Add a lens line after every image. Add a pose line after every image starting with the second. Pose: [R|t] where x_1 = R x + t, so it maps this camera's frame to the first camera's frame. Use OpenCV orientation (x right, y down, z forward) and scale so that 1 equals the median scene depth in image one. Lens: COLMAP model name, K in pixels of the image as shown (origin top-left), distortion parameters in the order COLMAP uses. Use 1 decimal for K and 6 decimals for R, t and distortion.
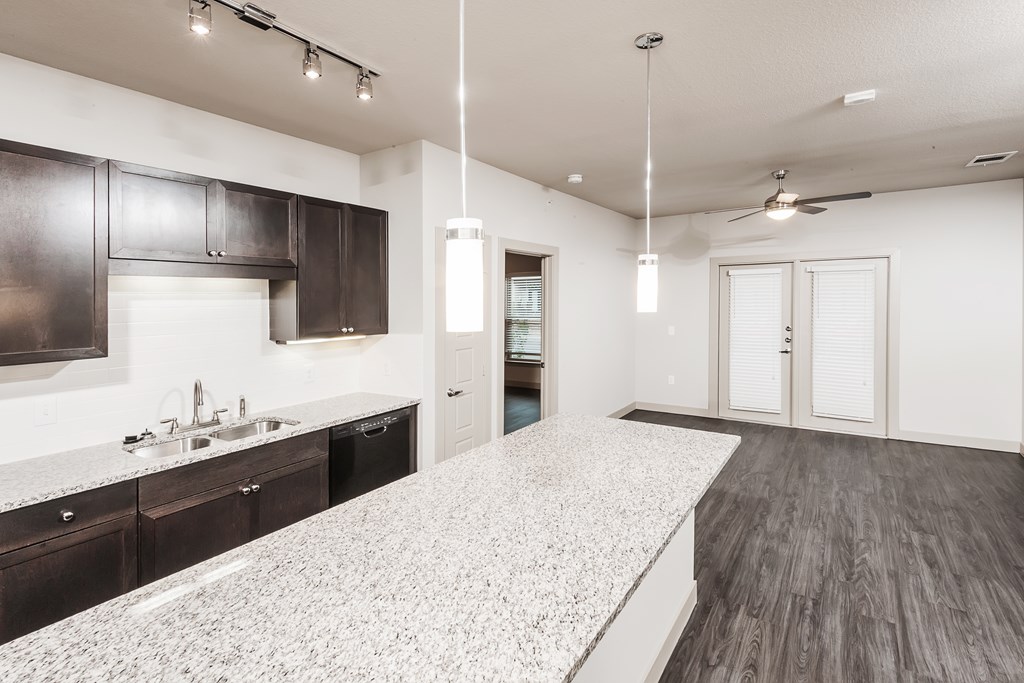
lens RADIAL K [[504.8, 0, 512.0], [0, 504.8, 341.5], [0, 0, 1]] dist [0.002791, 0.000179]
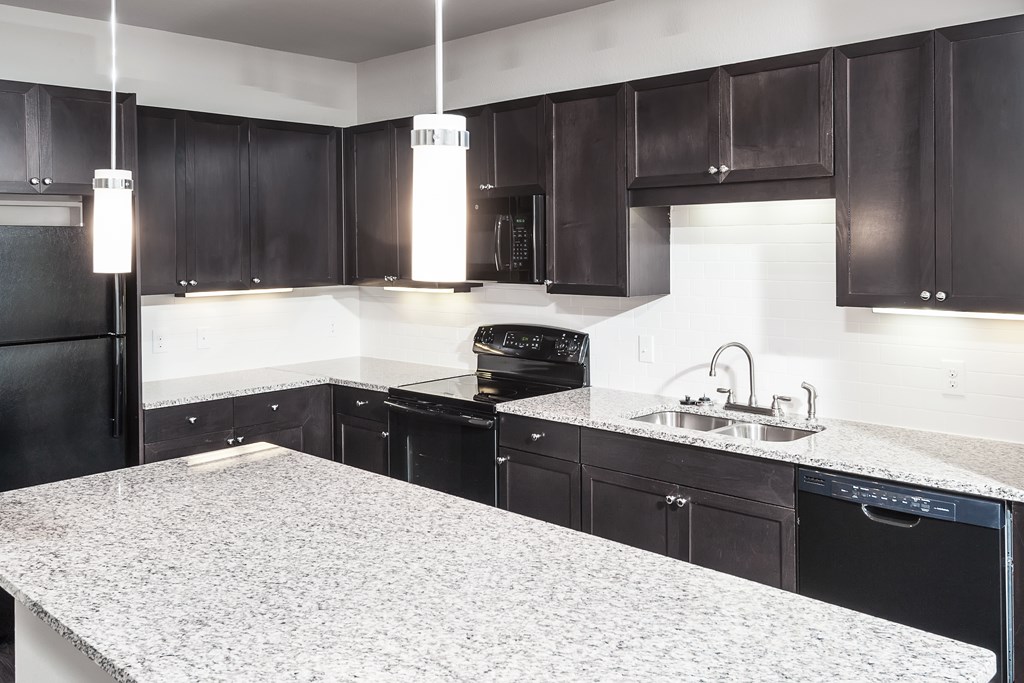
lens RADIAL K [[898.0, 0, 536.2], [0, 898.0, 343.7], [0, 0, 1]] dist [0.007436, -0.001764]
pose [[-0.185860, 0.125365, -0.974546, 0.992257], [-0.065954, 0.987999, 0.139674, -0.123044], [0.980360, 0.090235, -0.175361, 1.378853]]
